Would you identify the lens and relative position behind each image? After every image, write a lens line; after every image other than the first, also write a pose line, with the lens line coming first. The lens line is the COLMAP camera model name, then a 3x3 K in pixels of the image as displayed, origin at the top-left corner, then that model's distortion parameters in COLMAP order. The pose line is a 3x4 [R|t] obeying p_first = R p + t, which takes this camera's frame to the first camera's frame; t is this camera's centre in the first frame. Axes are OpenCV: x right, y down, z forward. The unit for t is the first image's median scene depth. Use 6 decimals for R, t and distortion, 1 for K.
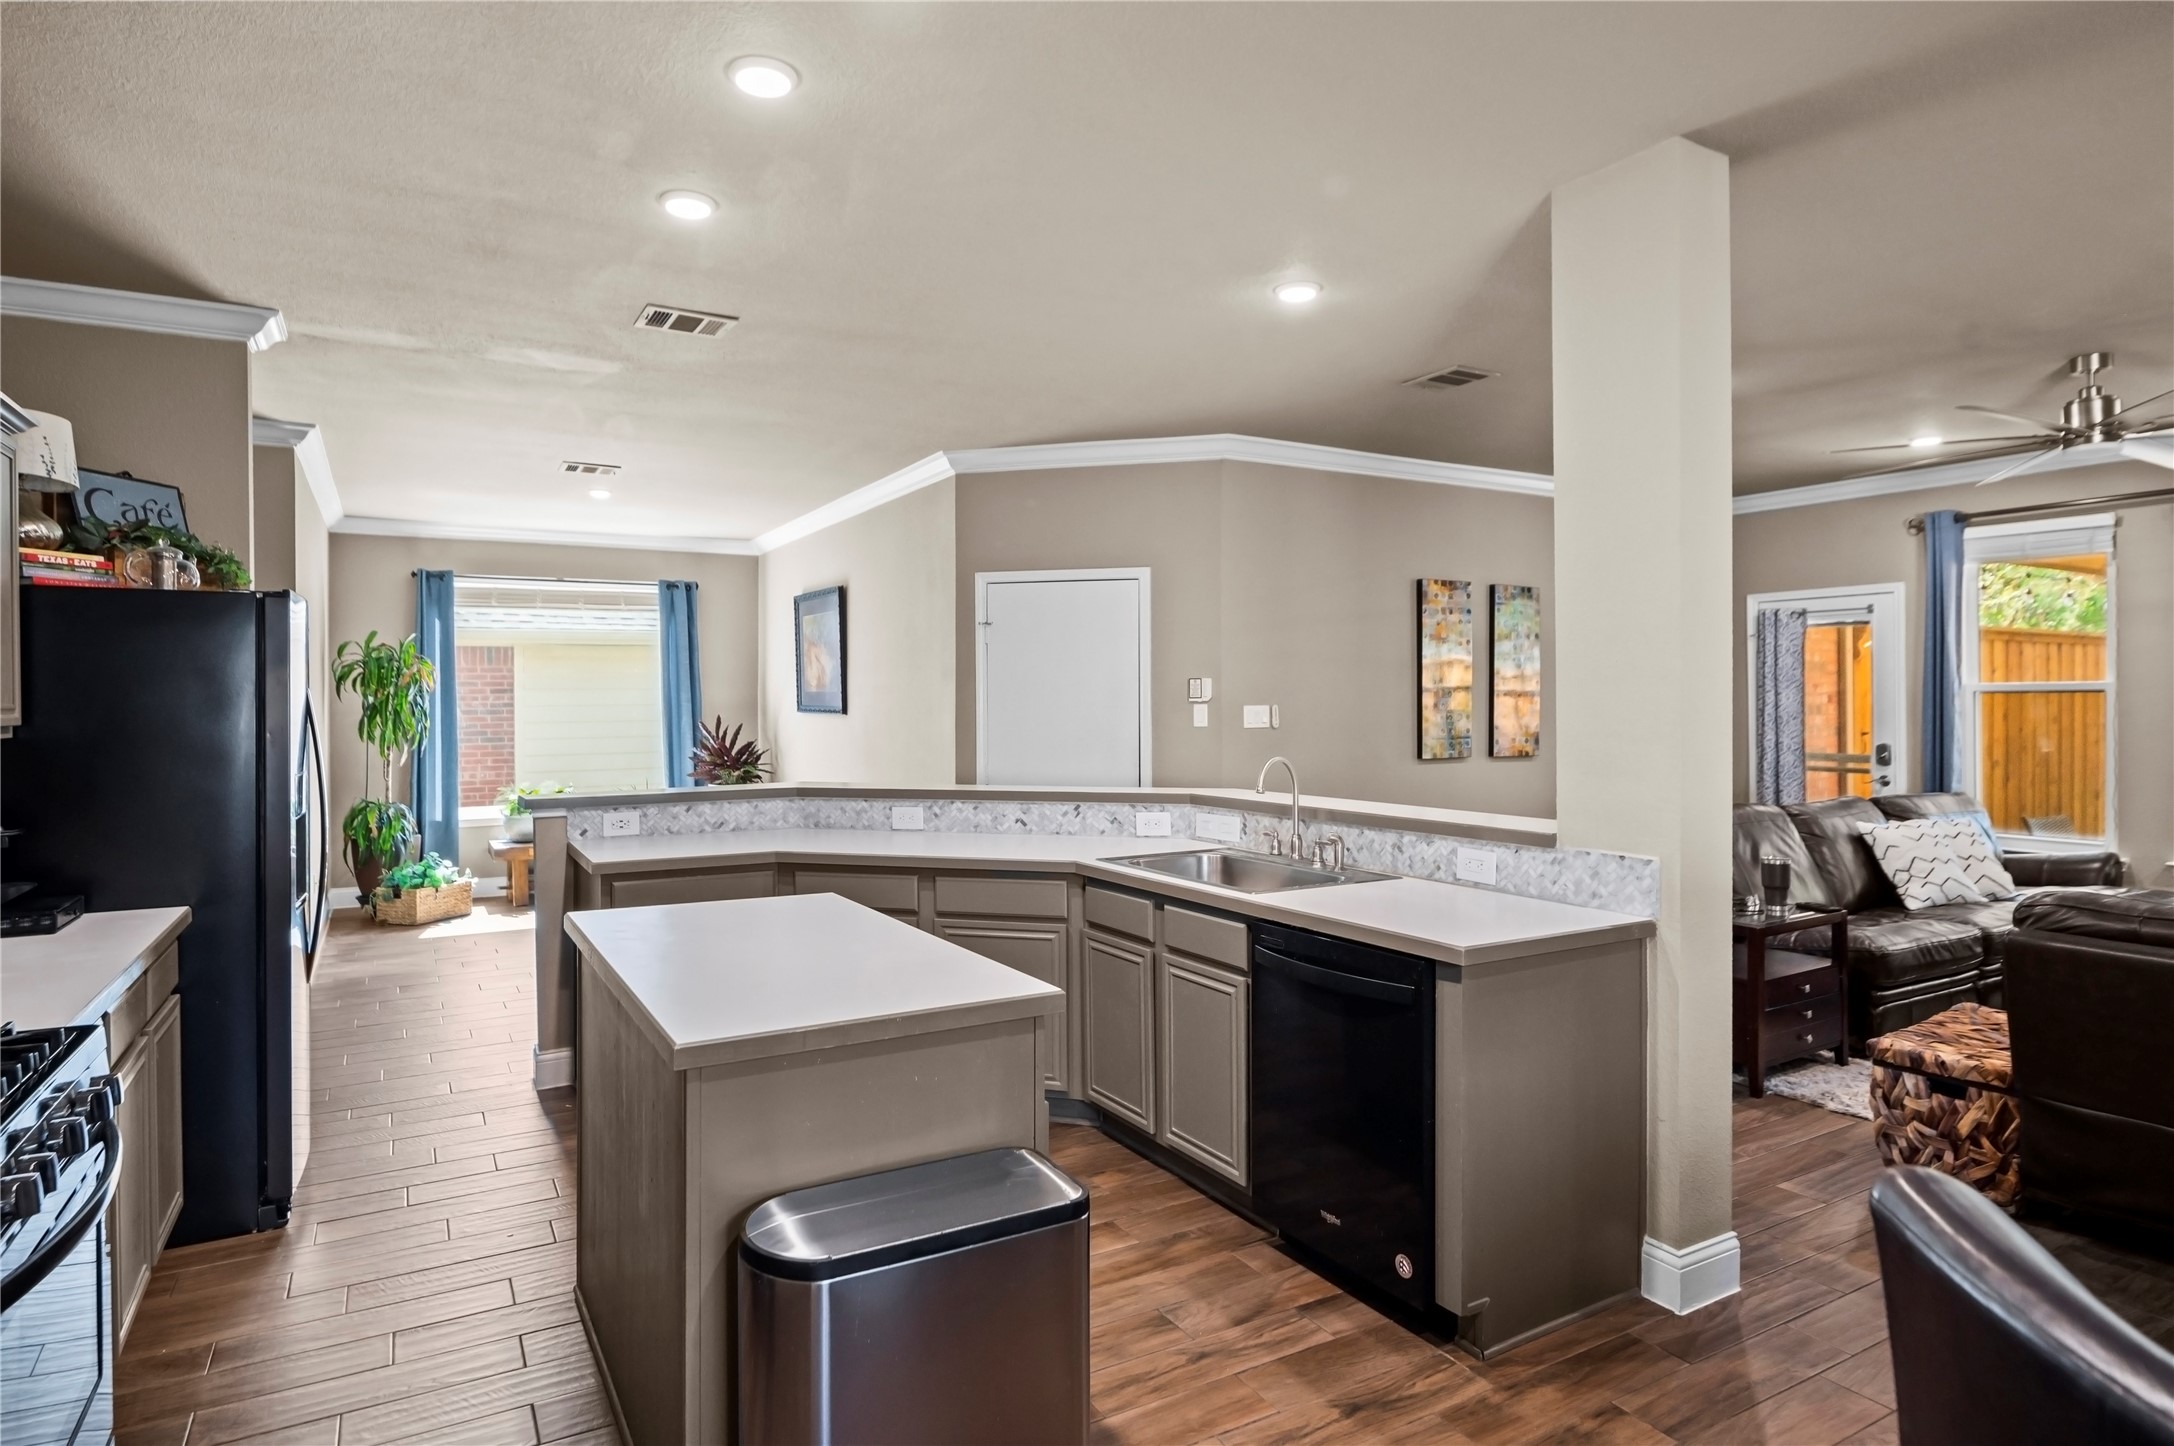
lens RADIAL K [[1205.5, 0, 1071.8], [0, 1205.5, 694.6], [0, 0, 1]] dist [0.011501, -0.010698]
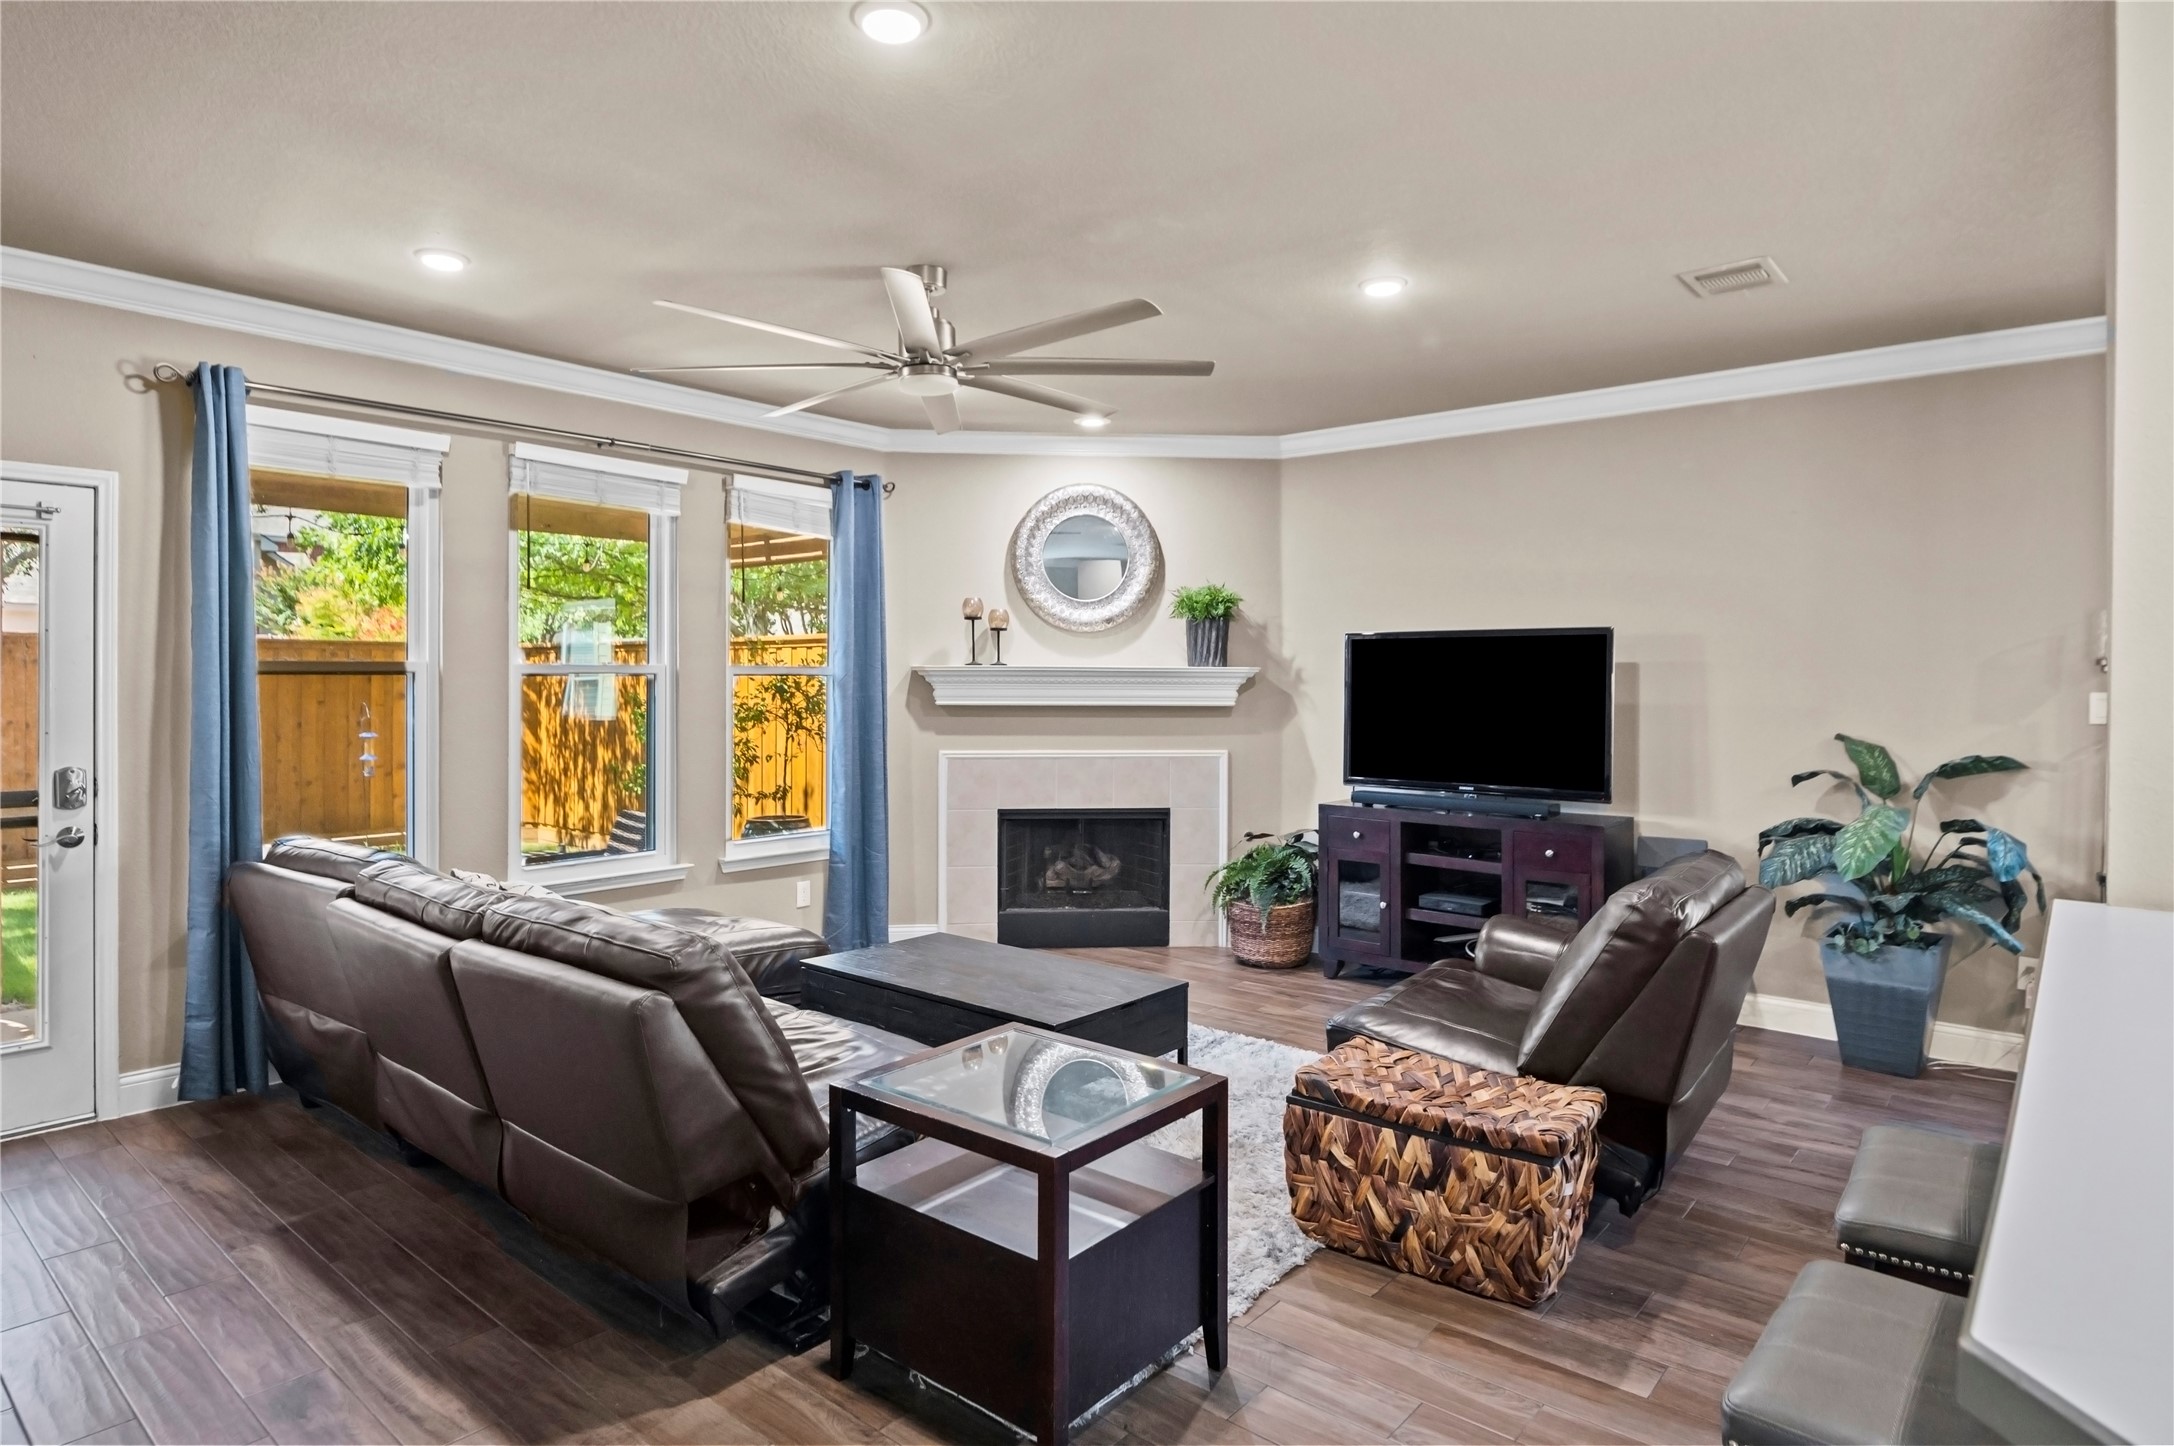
lens RADIAL K [[1205.5, 0, 1077.1], [0, 1205.5, 693.3], [0, 0, 1]] dist [0.011501, -0.010698]
pose [[-0.339958, -0.007565, 0.940410, 0.025565], [-0.005580, 0.999966, 0.006027, 0.002583], [-0.940424, -0.003199, -0.339988, 0.911216]]
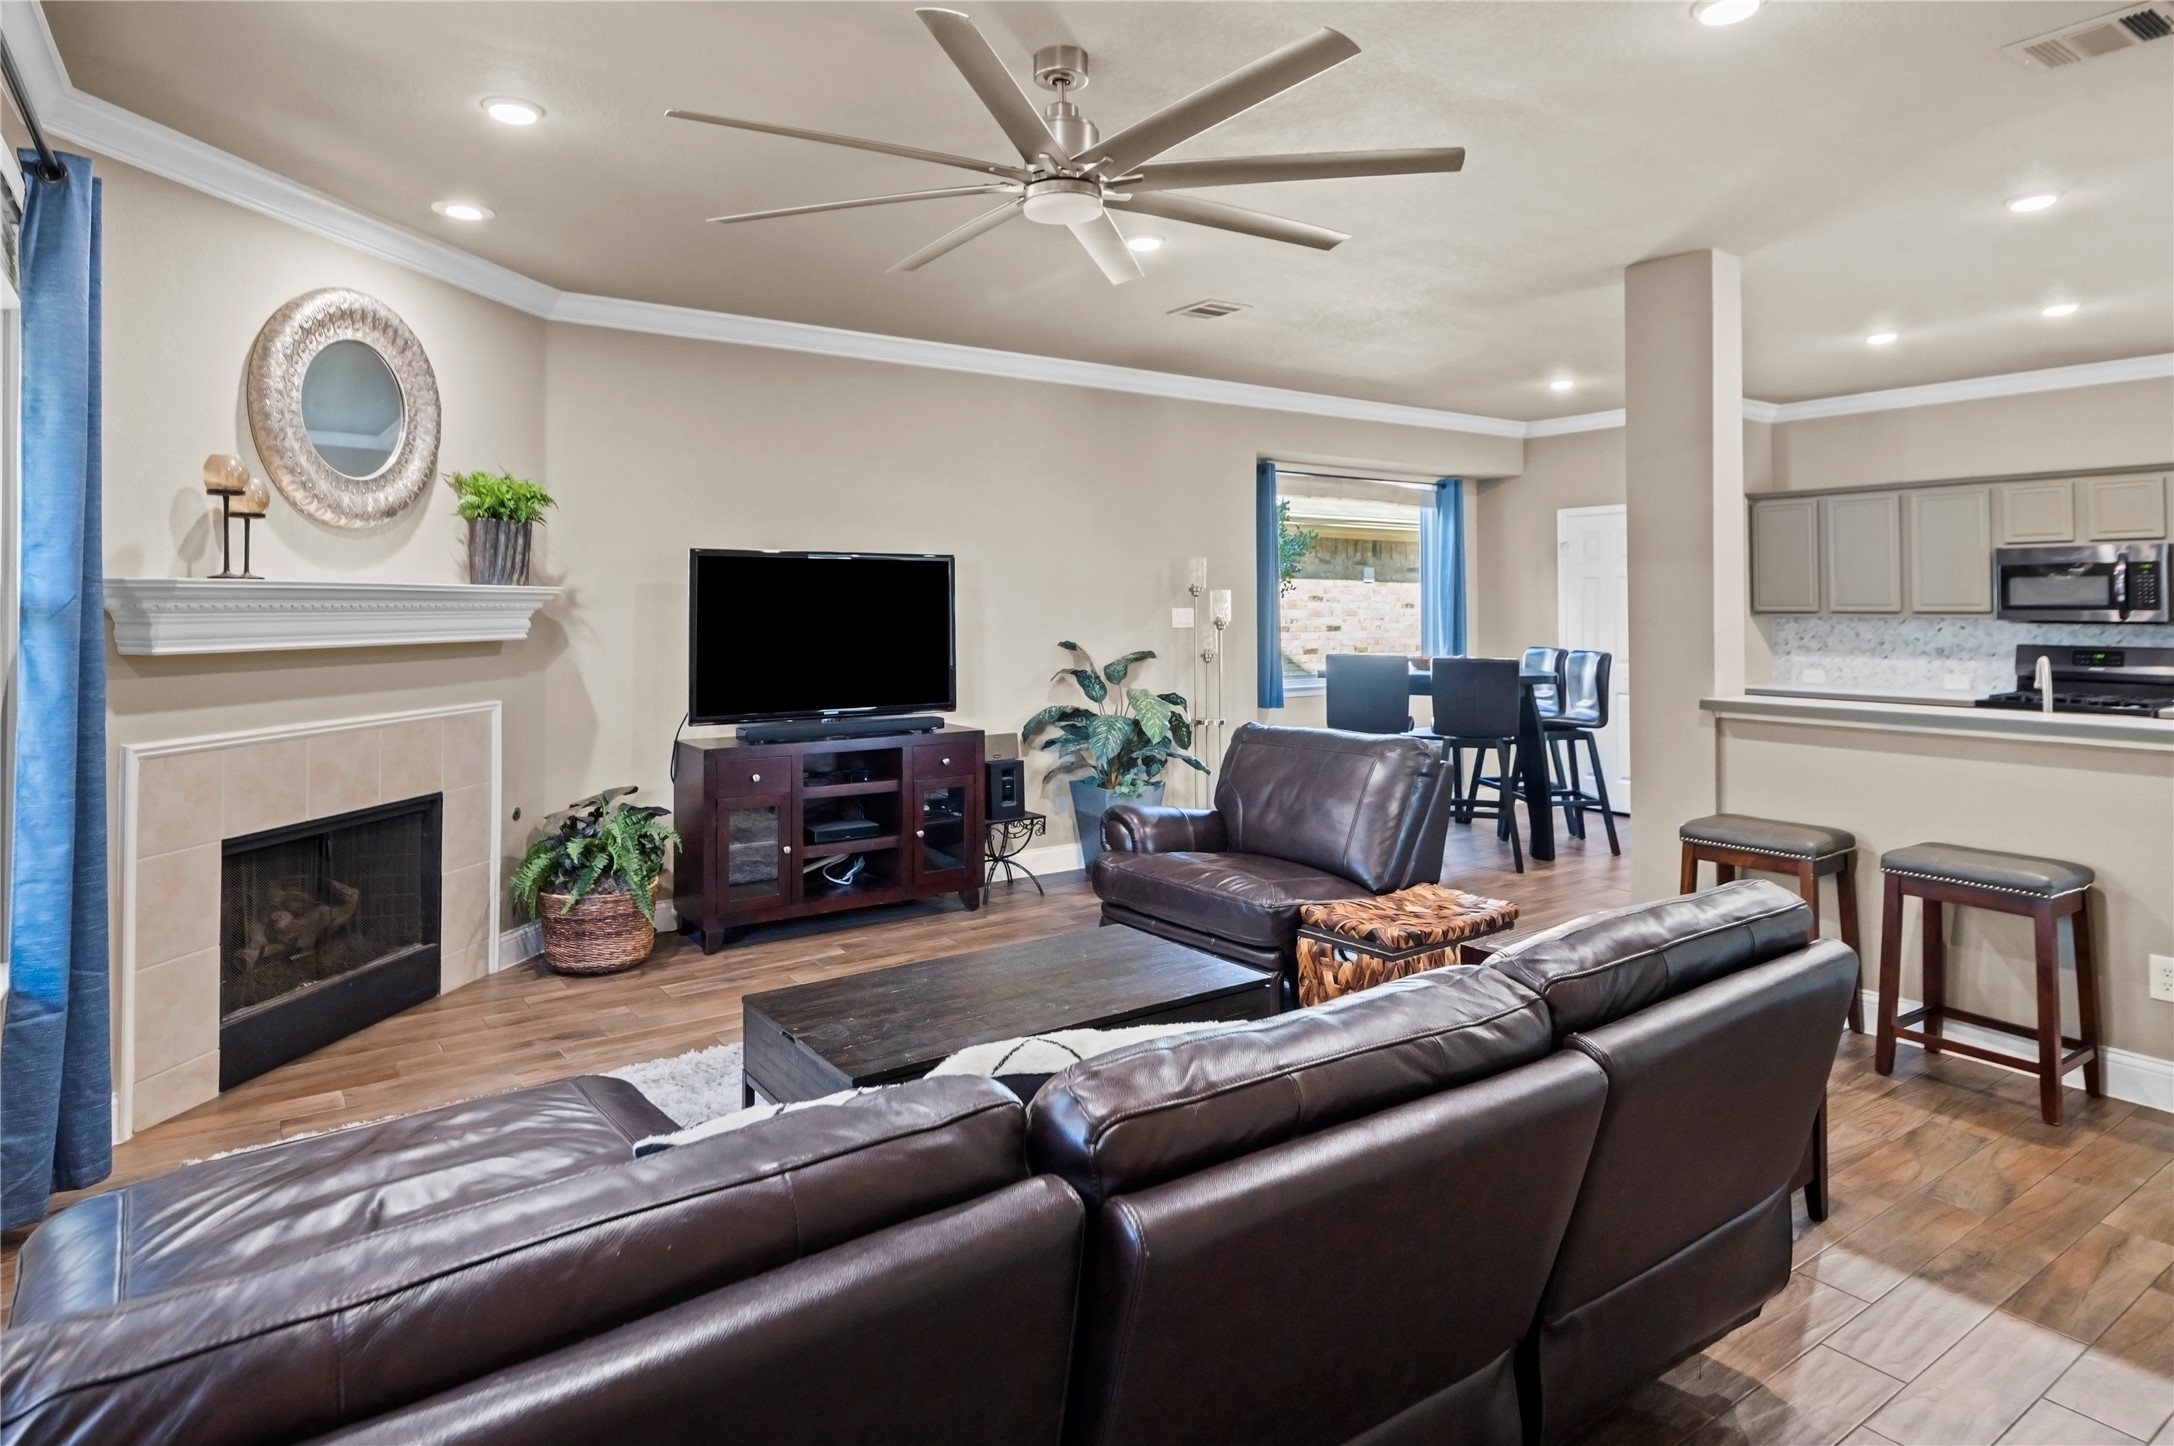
lens RADIAL K [[1205.5, 0, 1084.3], [0, 1205.5, 581.2], [0, 0, 1]] dist [0.011501, -0.010698]
pose [[-0.997315, 0.005484, -0.073025, 0.667084], [0.007101, 0.999735, -0.021909, 0.001638], [0.072885, -0.022369, -0.997089, 1.232985]]
